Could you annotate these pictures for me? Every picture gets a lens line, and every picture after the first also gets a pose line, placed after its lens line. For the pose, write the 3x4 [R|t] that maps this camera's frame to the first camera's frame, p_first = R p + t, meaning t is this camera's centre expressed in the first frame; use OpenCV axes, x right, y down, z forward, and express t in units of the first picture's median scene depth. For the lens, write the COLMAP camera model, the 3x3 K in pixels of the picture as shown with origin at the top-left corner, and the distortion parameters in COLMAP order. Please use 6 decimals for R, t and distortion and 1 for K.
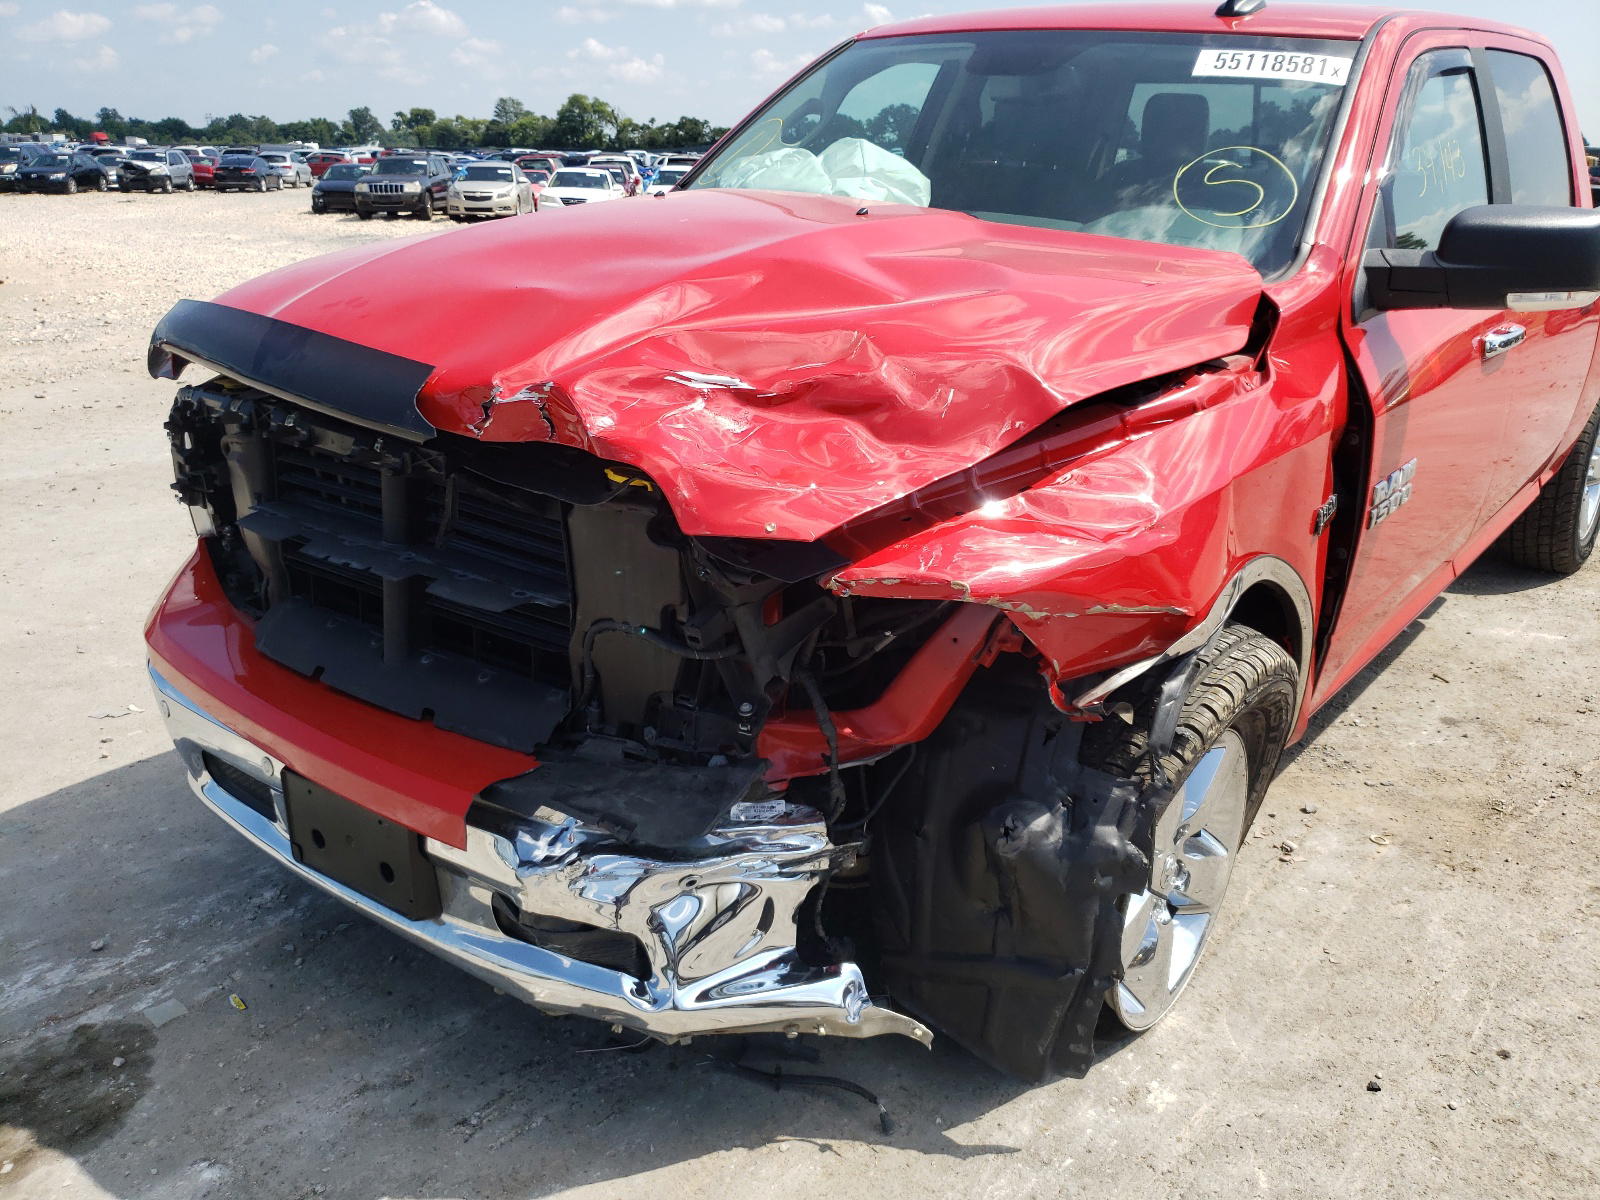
lens RADIAL K [[1430.7, 0, 800.0], [0, 1430.7, 600.0], [0, 0, 1]] dist [-0.005025, 0.004353]
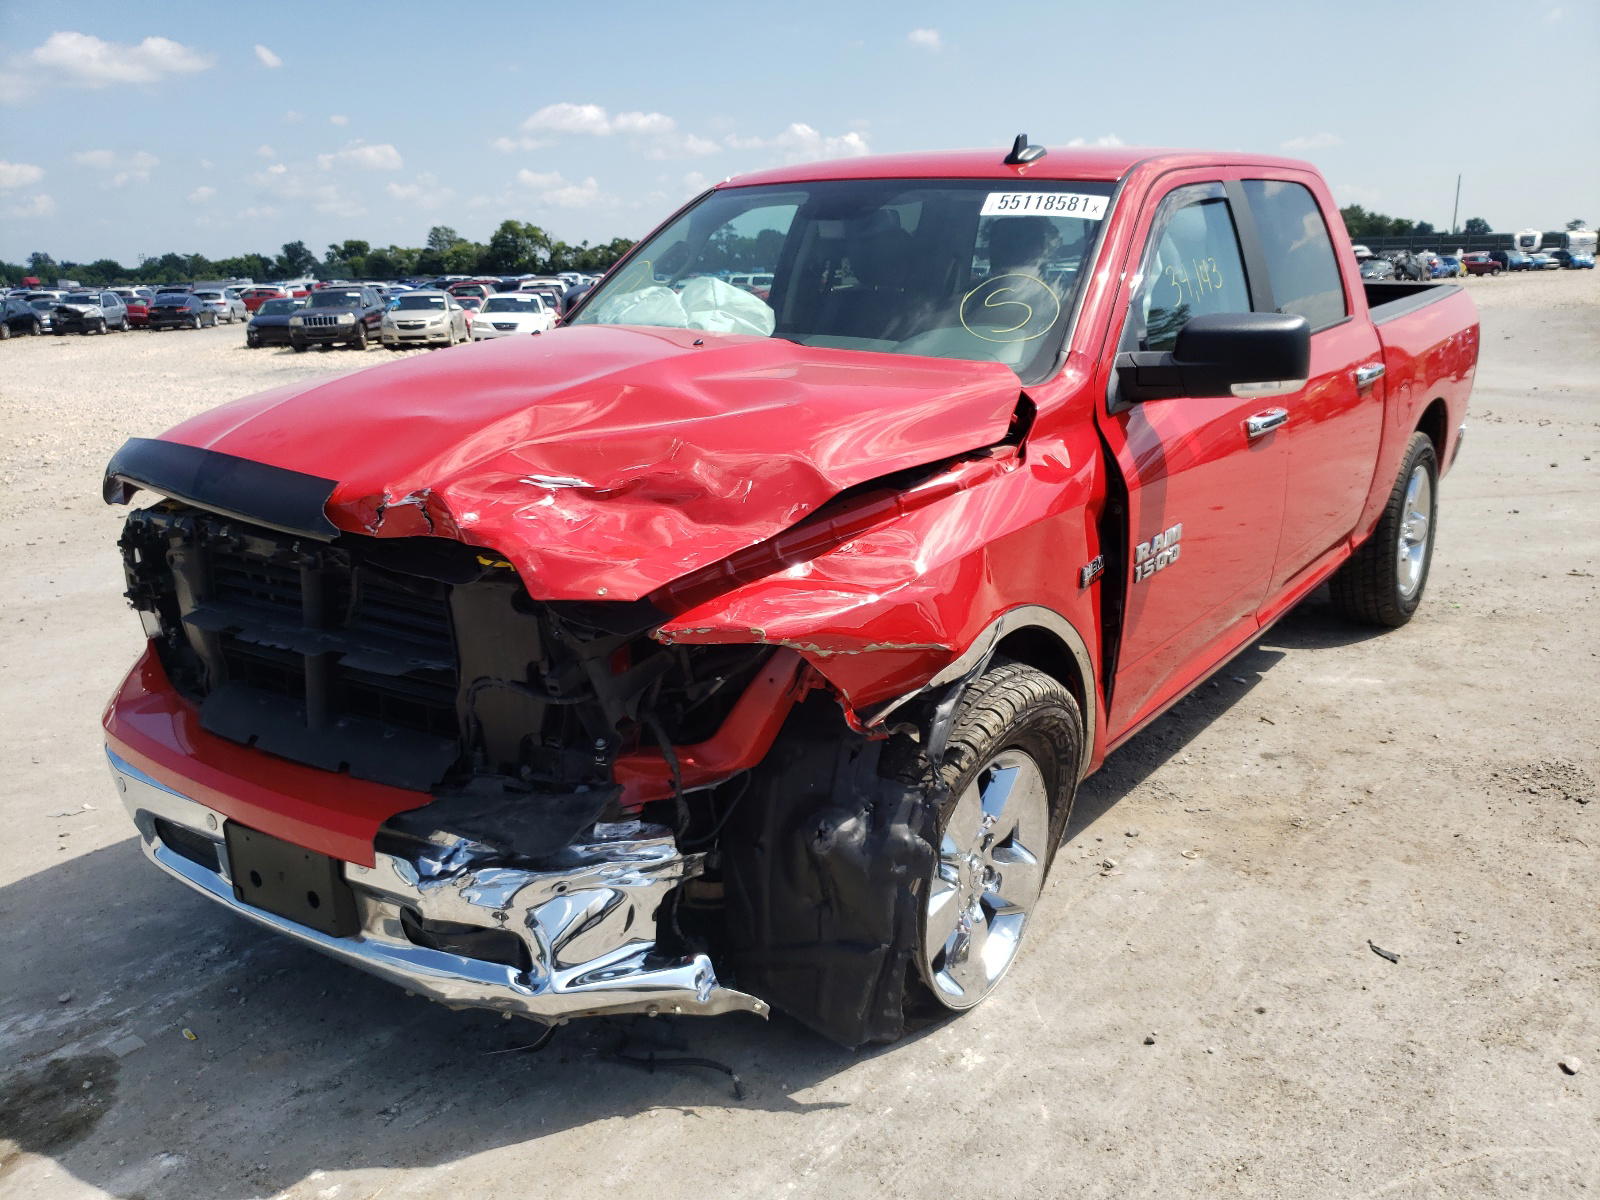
lens RADIAL K [[1446.5, 0, 800.0], [0, 1446.5, 600.0], [0, 0, 1]] dist [-0.006313, 0.004001]
pose [[0.998266, -0.048466, 0.033419, 0.084824], [0.050862, 0.995884, -0.075023, 0.047135], [-0.029645, 0.076593, 0.996622, -0.225468]]
